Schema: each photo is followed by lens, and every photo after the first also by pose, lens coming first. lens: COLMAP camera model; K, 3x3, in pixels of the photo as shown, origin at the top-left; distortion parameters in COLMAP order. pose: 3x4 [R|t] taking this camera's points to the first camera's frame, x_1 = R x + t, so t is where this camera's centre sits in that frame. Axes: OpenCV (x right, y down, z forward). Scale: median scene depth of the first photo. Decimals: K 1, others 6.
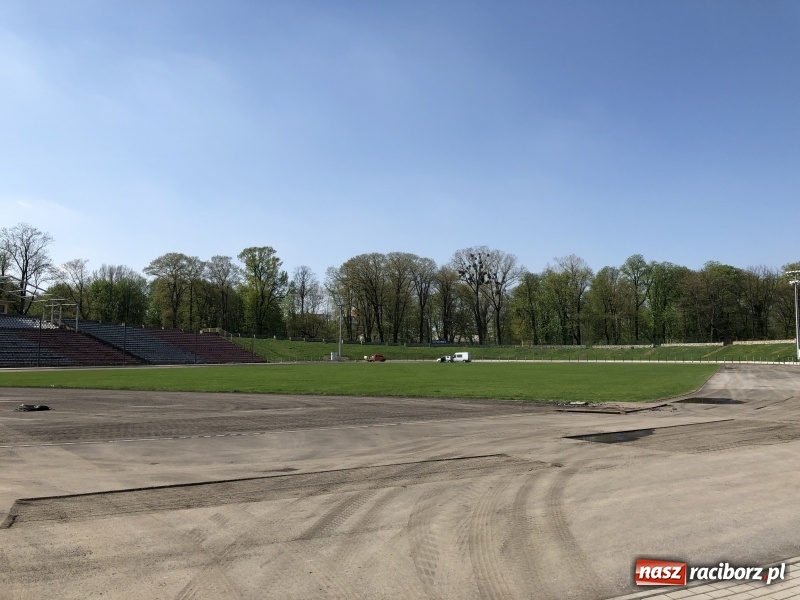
lens RADIAL K [[657.4, 0, 404.5], [0, 657.4, 292.1], [0, 0, 1]] dist [0.016358, -0.007664]
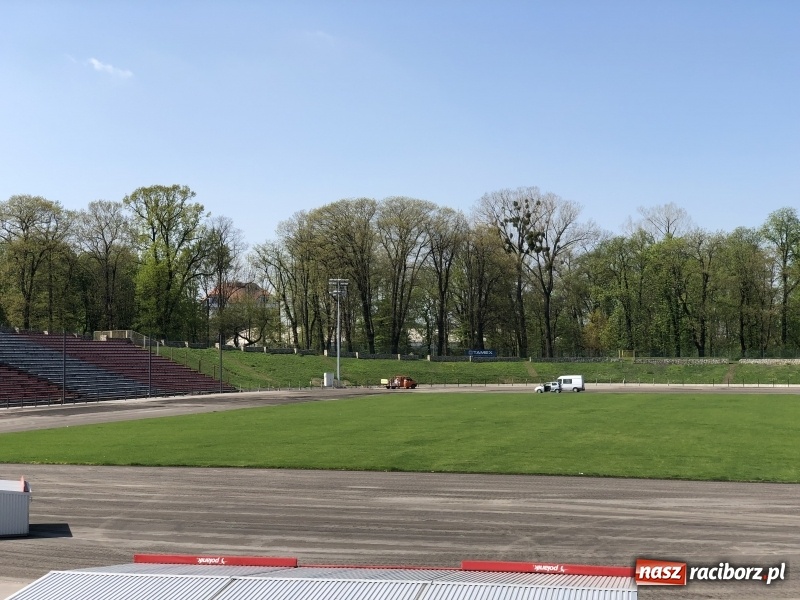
lens RADIAL K [[1194.8, 0, 402.6], [0, 1194.8, 302.9], [0, 0, 1]] dist [0.069154, -0.002011]
pose [[0.990236, 0.004476, 0.139326, -0.161512], [-0.011723, 0.998618, 0.051239, -0.022643], [-0.138904, -0.052372, 0.988920, -0.062686]]
